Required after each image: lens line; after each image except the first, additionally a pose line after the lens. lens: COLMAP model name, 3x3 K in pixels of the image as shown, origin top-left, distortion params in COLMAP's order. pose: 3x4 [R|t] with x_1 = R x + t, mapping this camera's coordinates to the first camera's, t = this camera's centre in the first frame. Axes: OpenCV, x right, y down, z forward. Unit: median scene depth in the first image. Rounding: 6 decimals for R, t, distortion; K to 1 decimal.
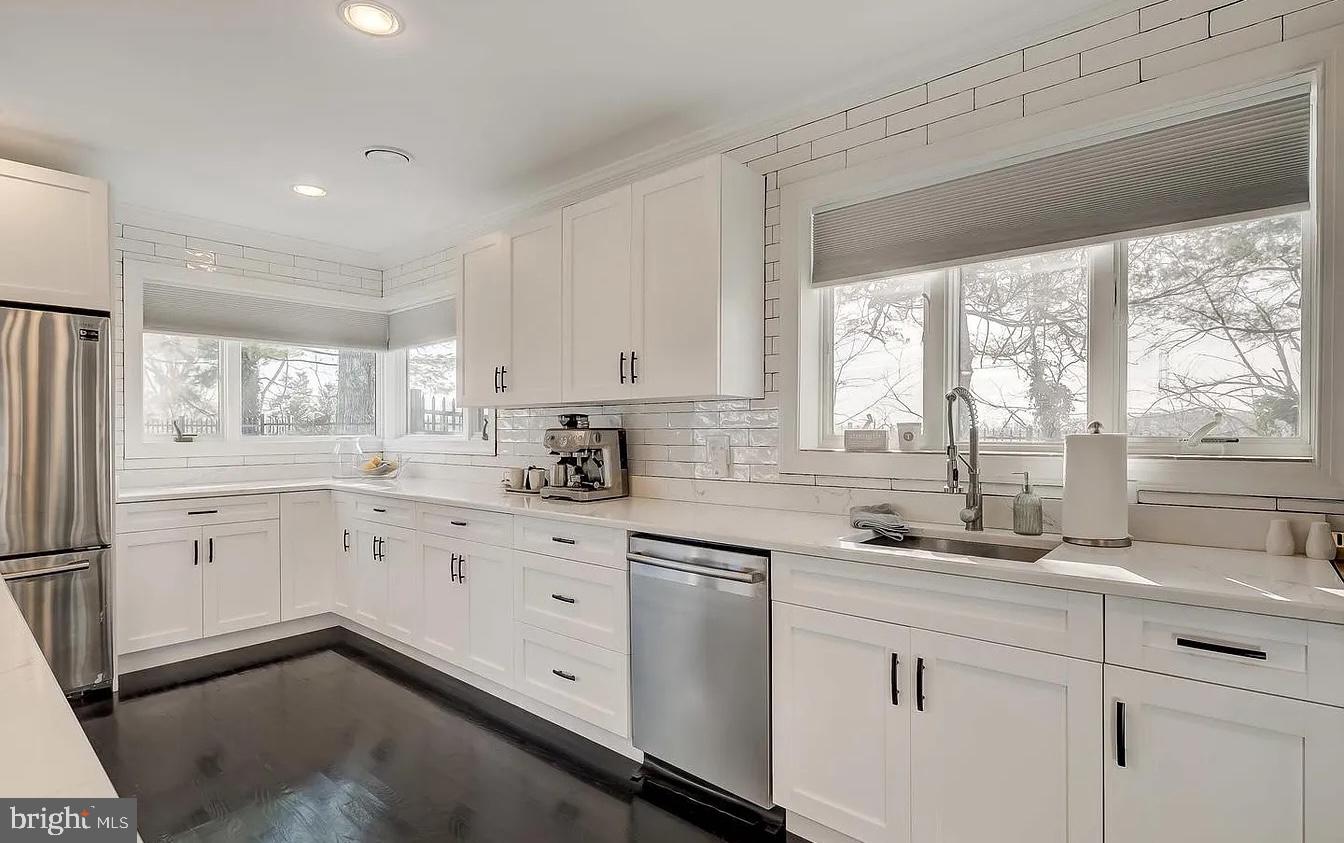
lens RADIAL K [[656.7, 0, 670.1], [0, 656.7, 434.2], [0, 0, 1]] dist [0.002586, -0.002189]
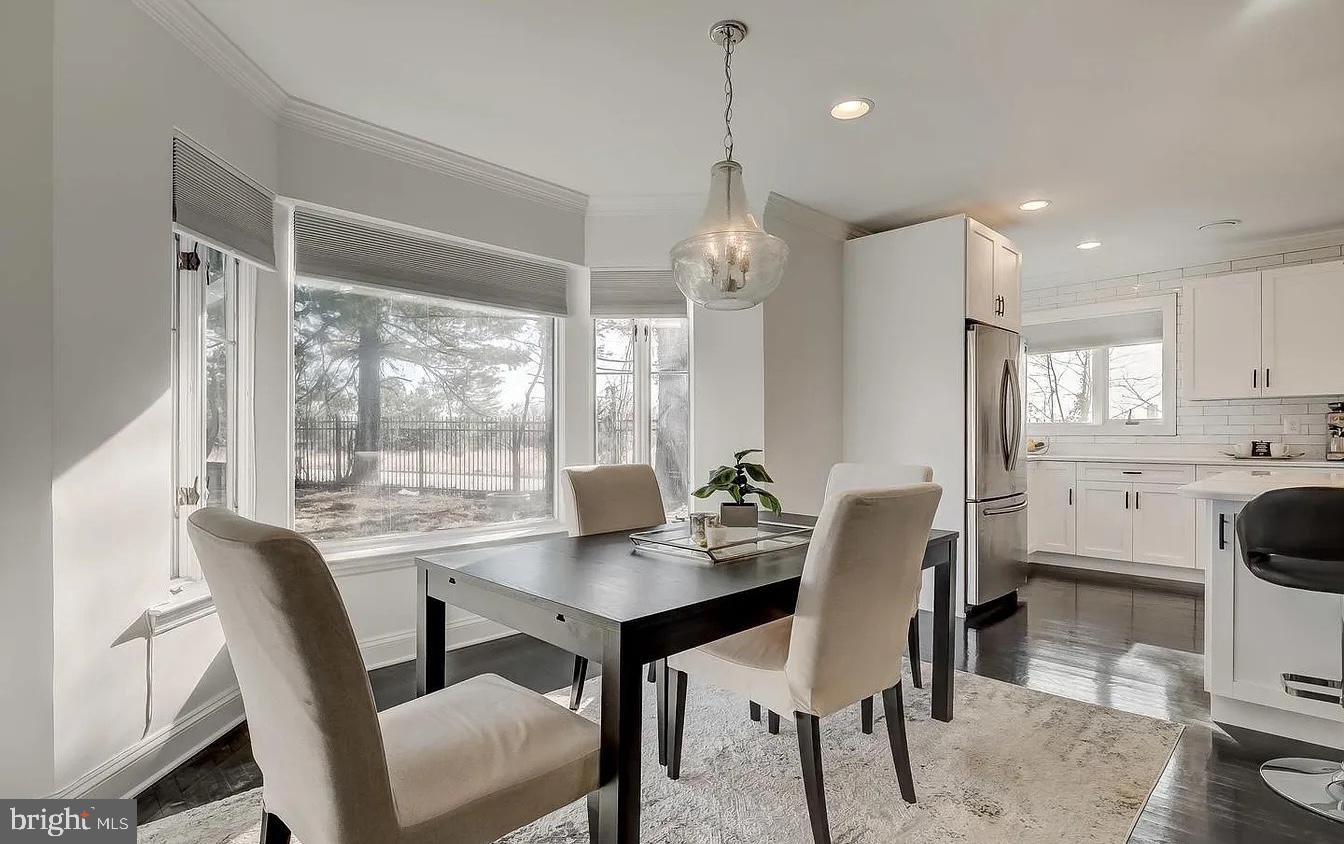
lens RADIAL K [[656.7, 0, 670.1], [0, 656.7, 434.7], [0, 0, 1]] dist [0.002586, -0.002189]
pose [[0.997239, 0.001416, -0.074249, -1.491988], [-0.001717, 0.999991, -0.003990, 0.048344], [0.074242, 0.004107, 0.997232, -0.533909]]
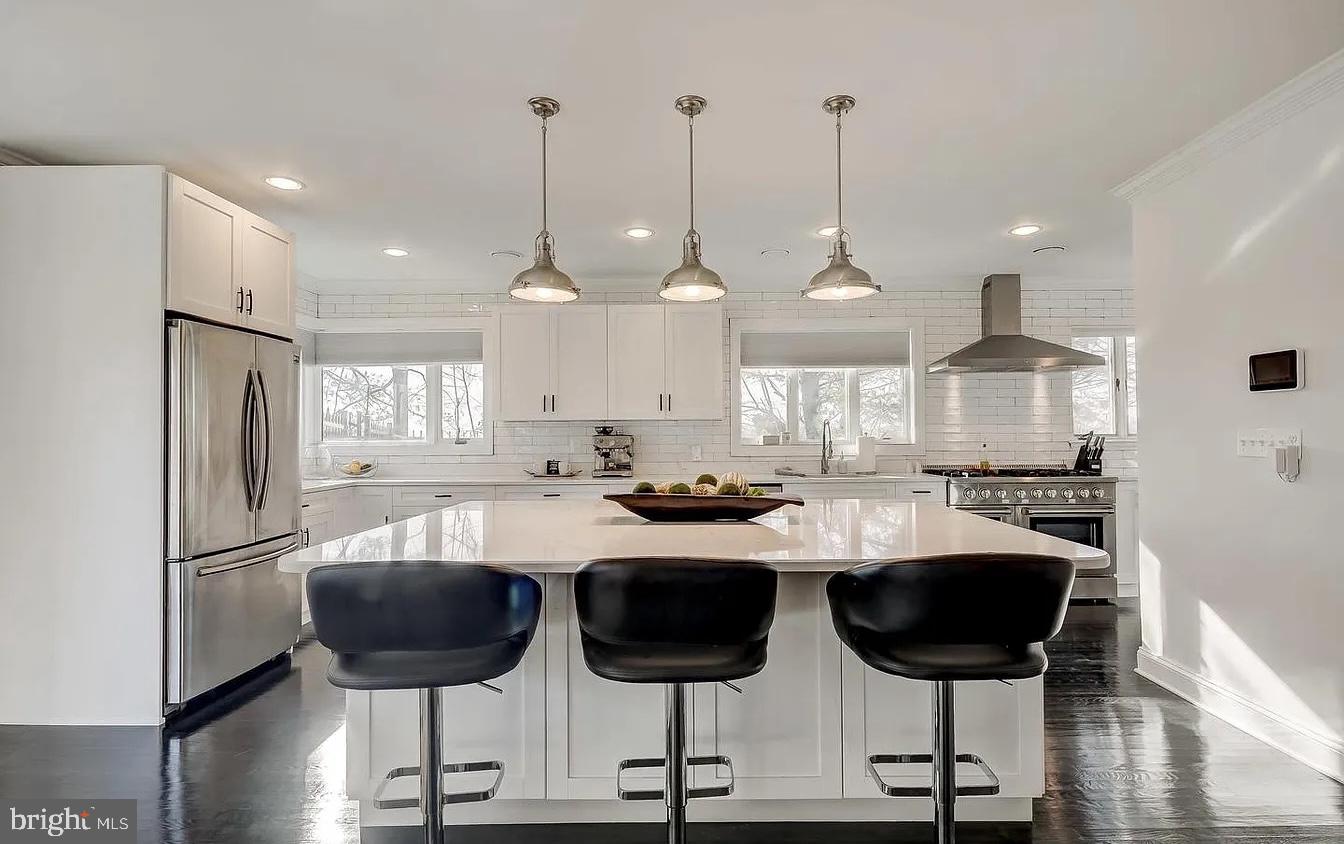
lens RADIAL K [[661.5, 0, 689.9], [0, 661.5, 427.8], [0, 0, 1]] dist [0.001103, -0.000343]
pose [[0.756168, 0.007359, 0.654337, -1.072448], [0.007070, 0.999787, -0.019414, 0.007049], [-0.654340, 0.019307, 0.755954, -0.409541]]
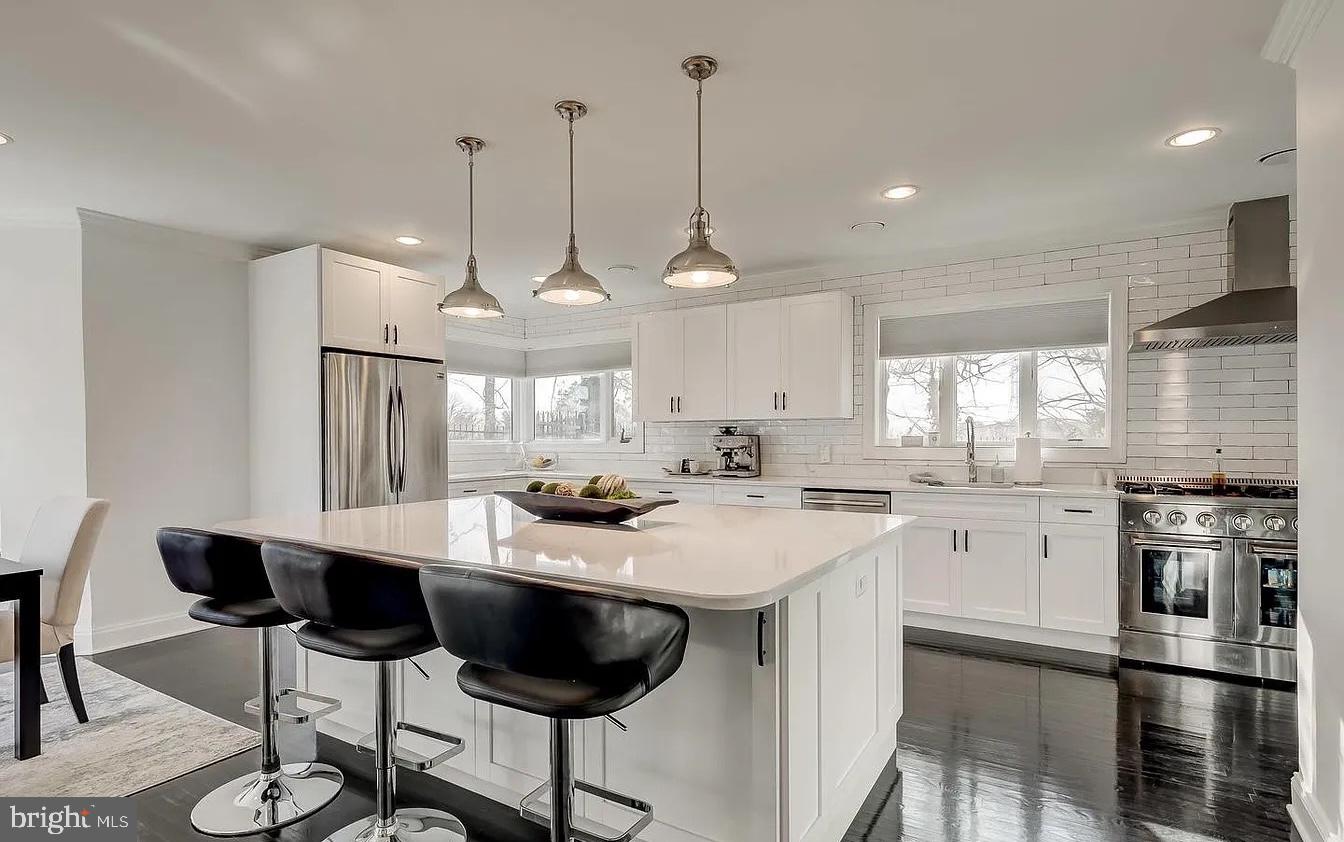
lens RADIAL K [[664.3, 0, 669.8], [0, 664.3, 437.1], [0, 0, 1]] dist [0.003580, -0.000096]
pose [[0.986152, -0.000564, 0.165842, -0.567959], [0.001285, 0.999990, -0.004237, 0.003700], [-0.165838, 0.004392, 0.986143, -0.635177]]
